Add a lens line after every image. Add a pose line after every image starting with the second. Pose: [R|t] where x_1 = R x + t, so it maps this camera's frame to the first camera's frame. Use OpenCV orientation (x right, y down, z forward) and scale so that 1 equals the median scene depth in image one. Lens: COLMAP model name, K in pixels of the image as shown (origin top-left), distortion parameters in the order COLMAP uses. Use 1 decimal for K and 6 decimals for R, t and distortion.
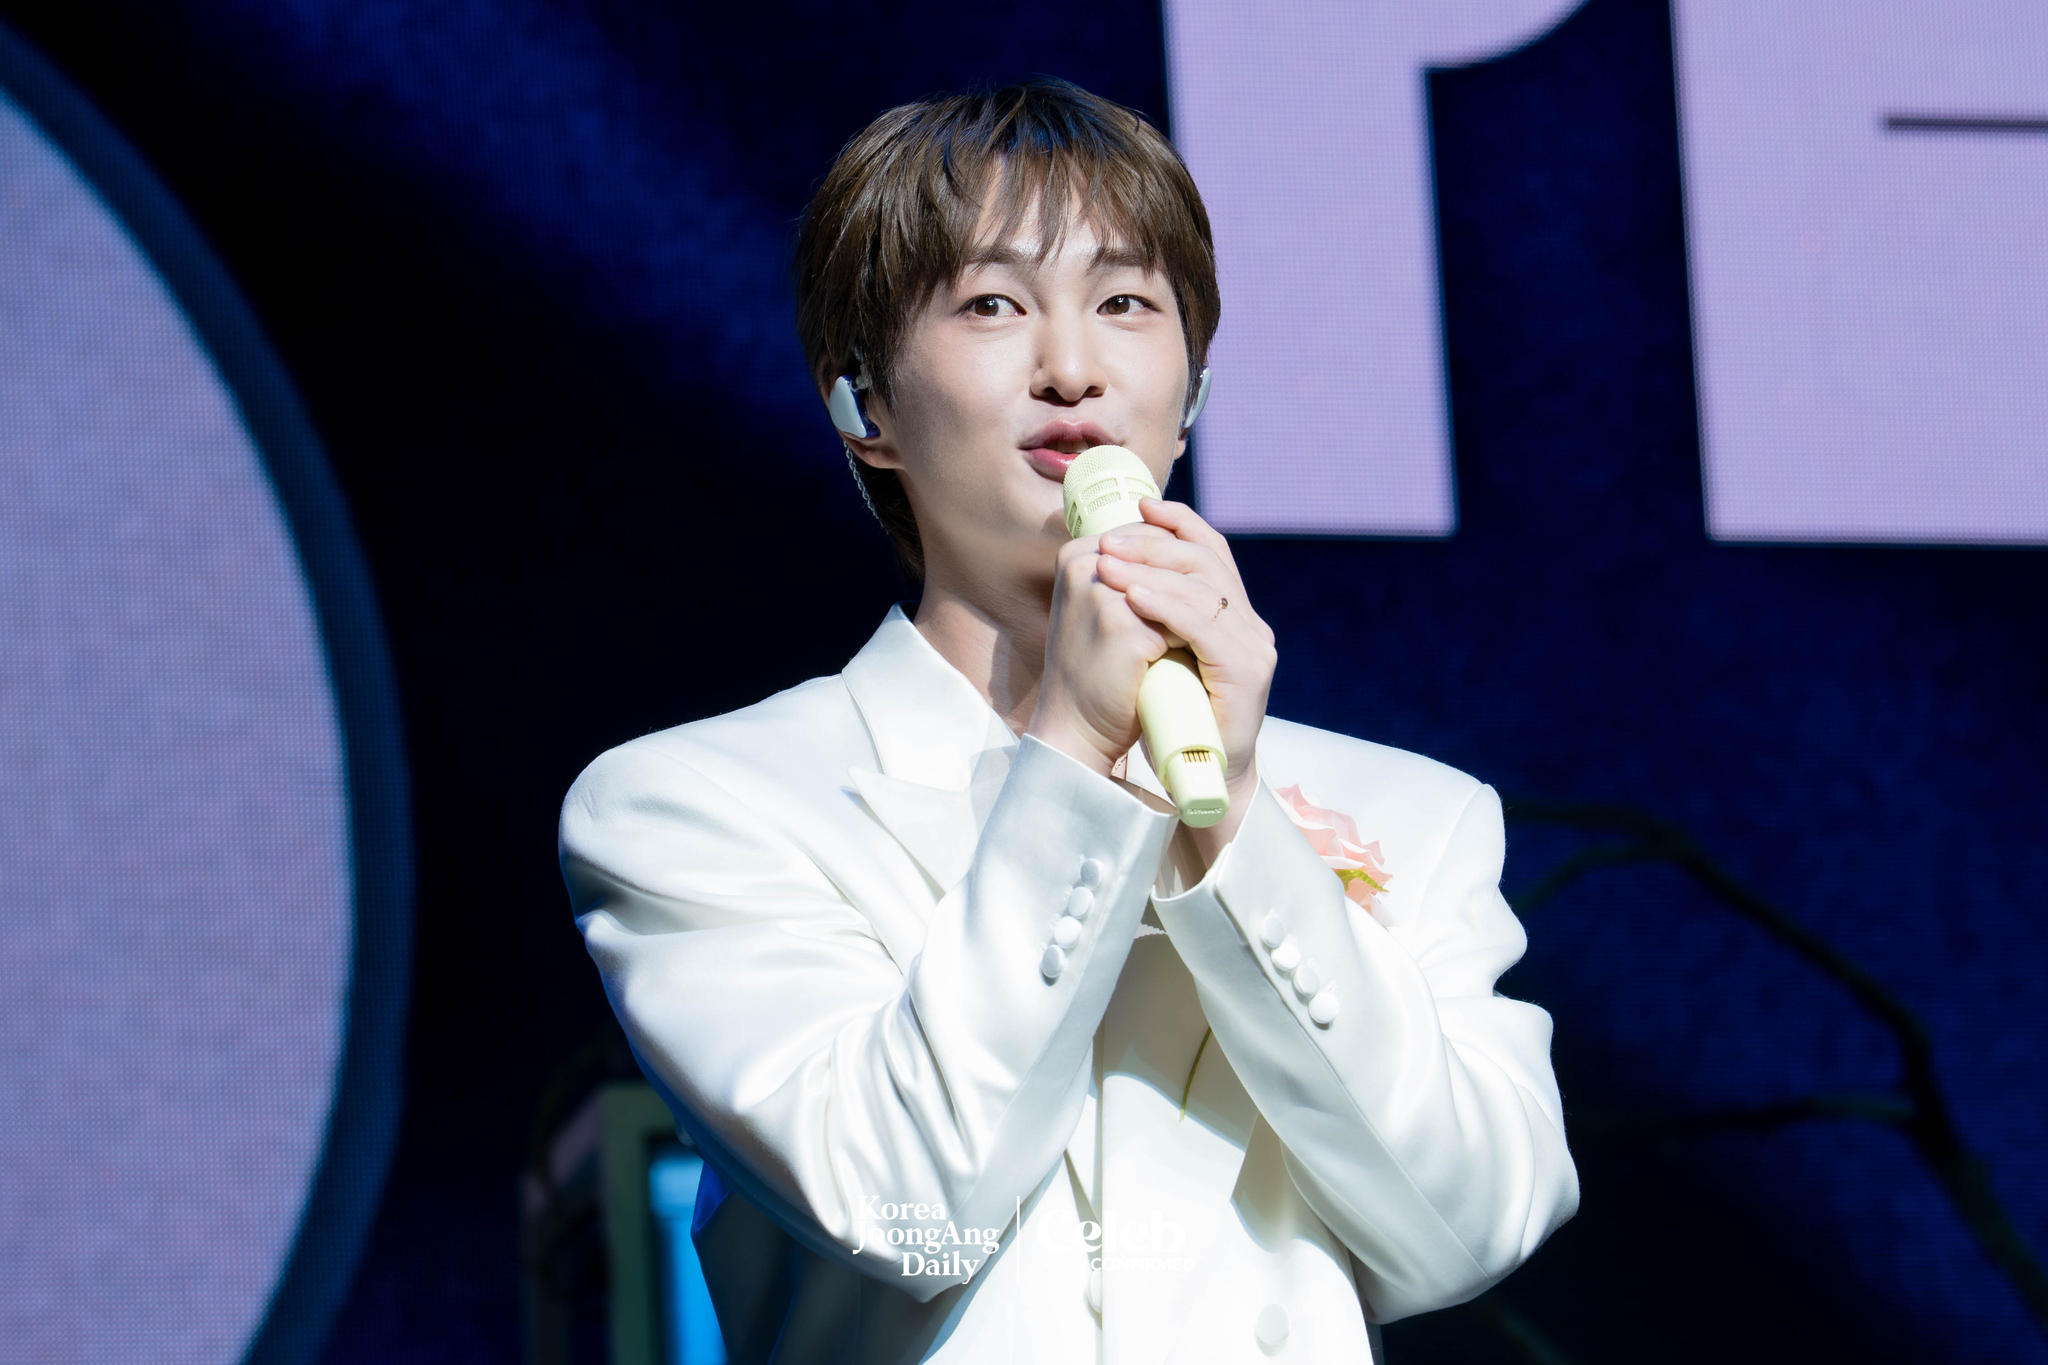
lens RADIAL K [[10992.2, 0, 1072.6], [0, 10992.2, 635.1], [0, 0, 1]] dist [1.007093, 0.000000]
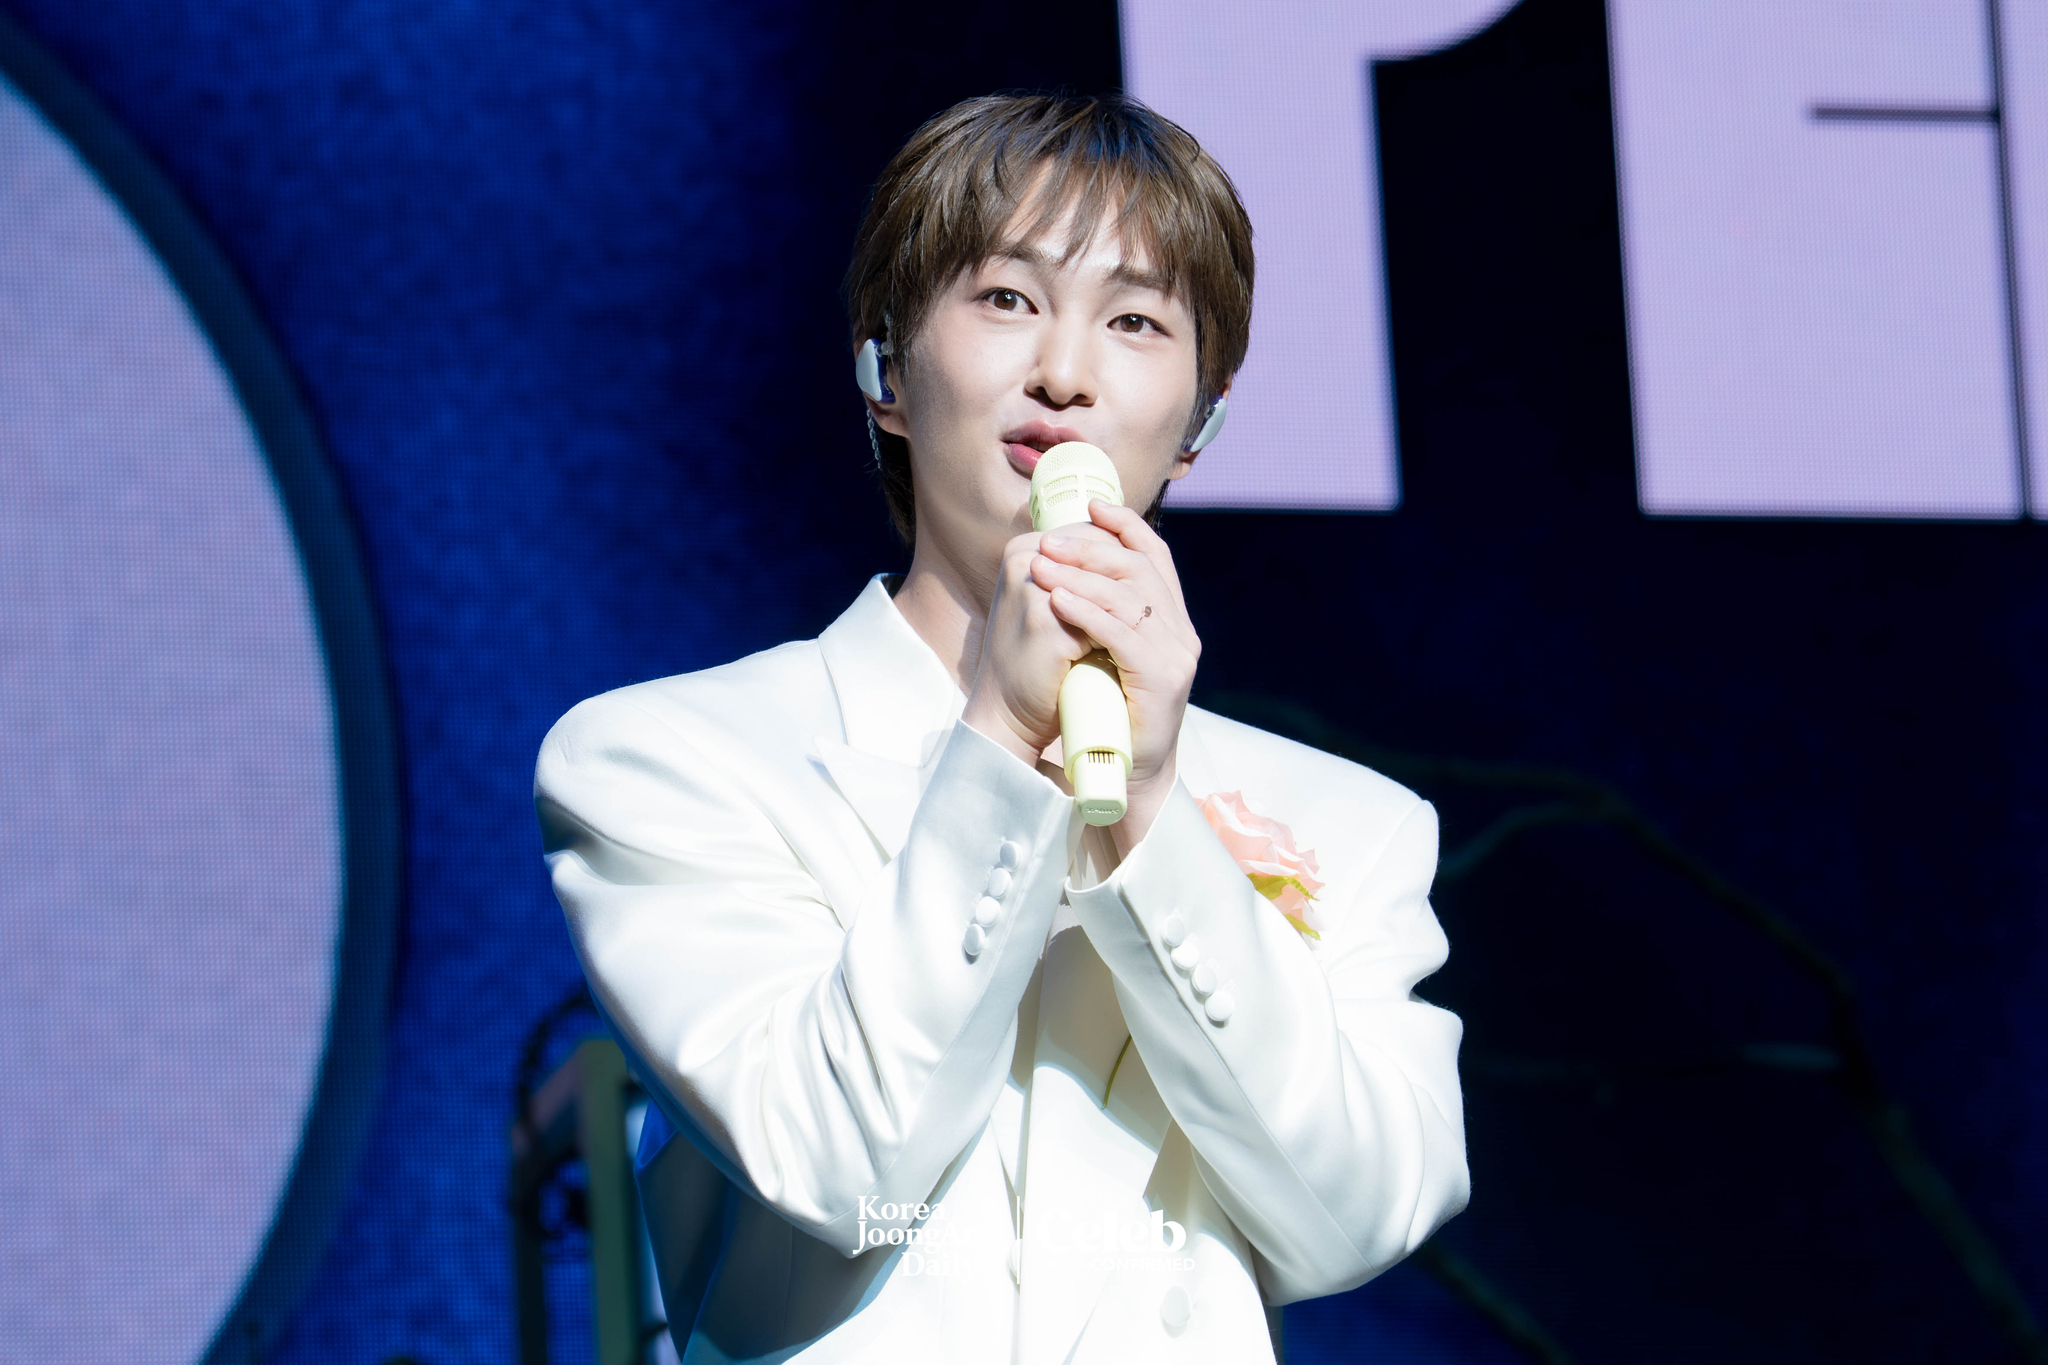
lens RADIAL K [[12043.6, 0, 1013.9], [0, 12043.6, 685.0], [0, 0, 1]] dist [0.812864, 0.000000]
pose [[0.999909, 0.000953, 0.013450, -0.017081], [-0.001008, 0.999991, 0.004117, 0.002935], [-0.013446, -0.004130, 0.999901, -0.140748]]
